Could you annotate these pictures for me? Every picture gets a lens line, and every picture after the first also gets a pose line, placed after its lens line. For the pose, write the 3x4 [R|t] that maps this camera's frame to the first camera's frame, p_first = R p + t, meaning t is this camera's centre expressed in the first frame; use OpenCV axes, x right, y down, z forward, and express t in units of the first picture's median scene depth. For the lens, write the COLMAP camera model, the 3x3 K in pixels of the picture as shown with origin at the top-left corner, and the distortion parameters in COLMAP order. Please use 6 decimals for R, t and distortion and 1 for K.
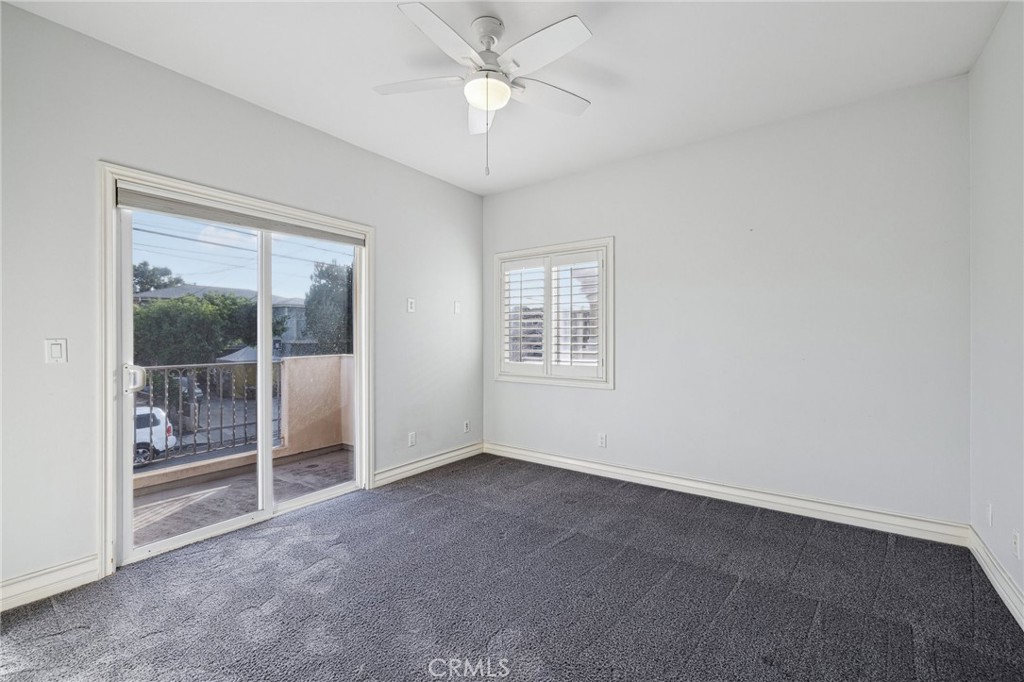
lens RADIAL K [[431.4, 0, 518.4], [0, 431.4, 334.6], [0, 0, 1]] dist [-0.000132, 0.000069]
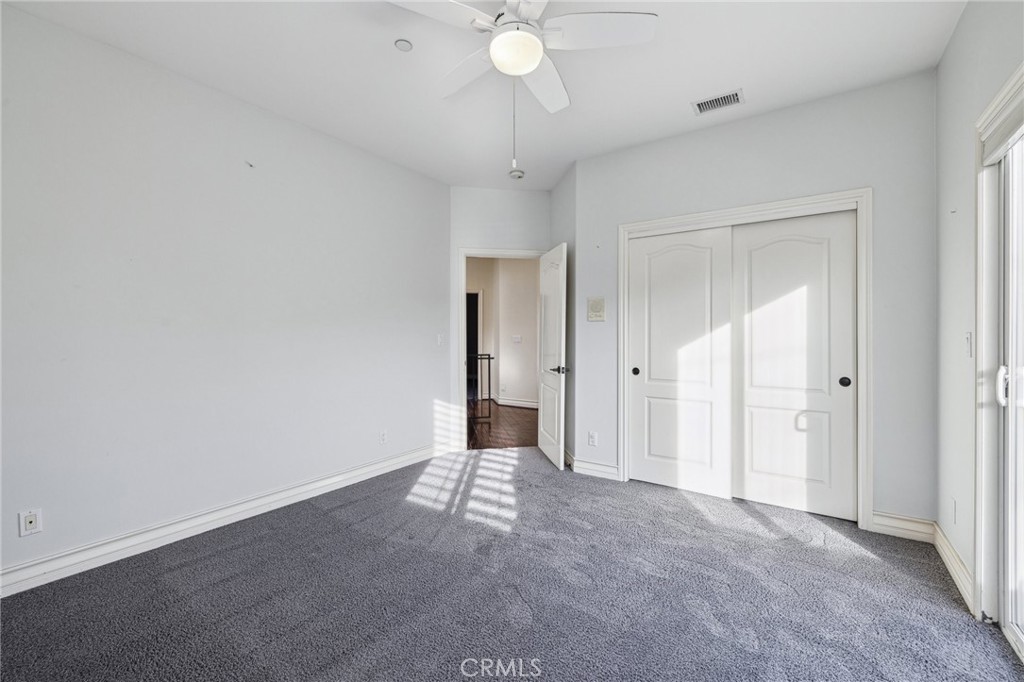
lens RADIAL K [[431.4, 0, 518.4], [0, 431.4, 334.6], [0, 0, 1]] dist [-0.000132, 0.000069]
pose [[-0.999391, 0.003625, -0.034707, -0.028112], [0.003973, 0.999943, -0.009951, 0.011094], [0.034669, -0.010083, -0.999348, 1.204929]]
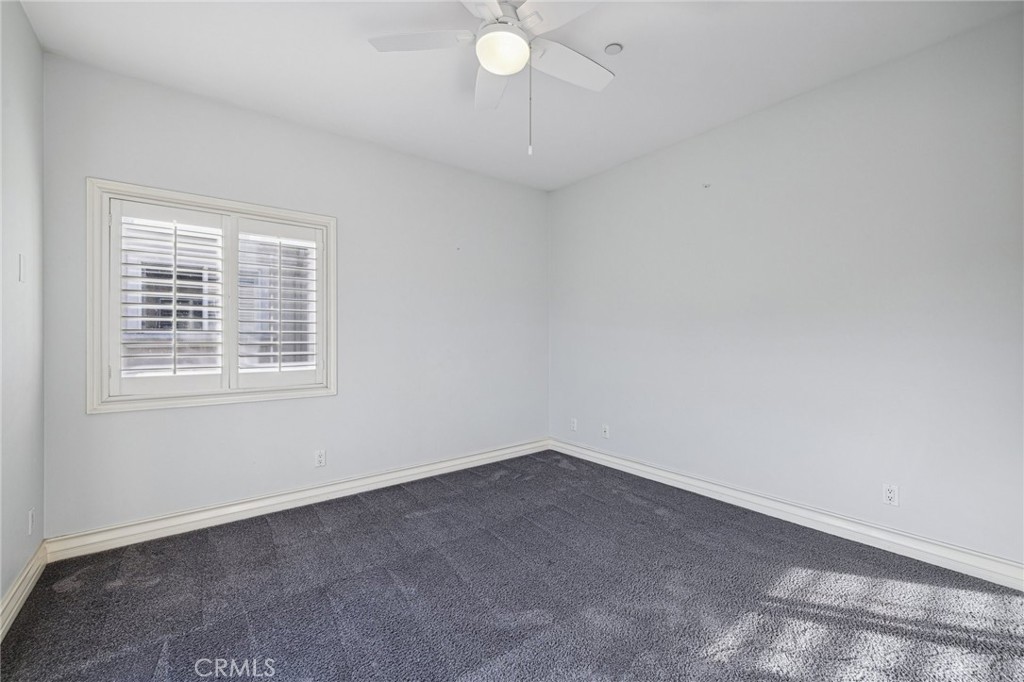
lens RADIAL K [[426.4, 0, 515.7], [0, 426.4, 335.1], [0, 0, 1]] dist [-0.001559, -0.000135]
pose [[0.275448, 0.004070, 0.961307, -0.571760], [-0.009184, 0.999957, -0.001602, 0.005694], [-0.961272, -0.008388, 0.275474, 0.479866]]
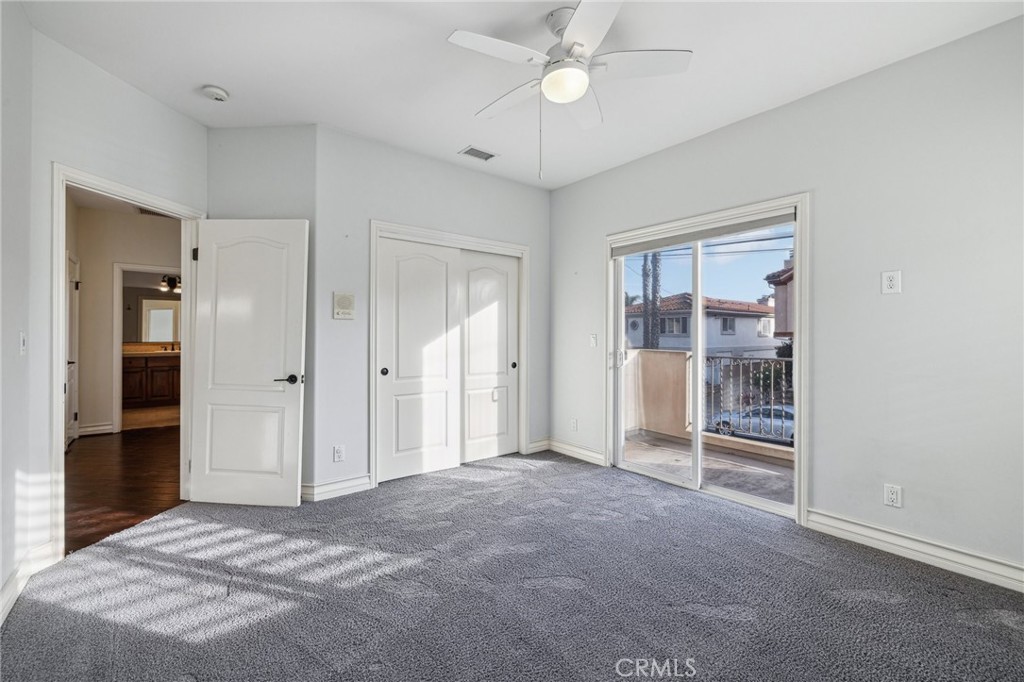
lens RADIAL K [[431.4, 0, 518.4], [0, 431.4, 334.6], [0, 0, 1]] dist [-0.000132, 0.000069]
pose [[-0.258694, 0.000441, -0.965959, 0.581467], [0.007537, 0.999970, -0.001562, 0.005850], [0.965930, -0.007684, -0.258689, 0.738566]]
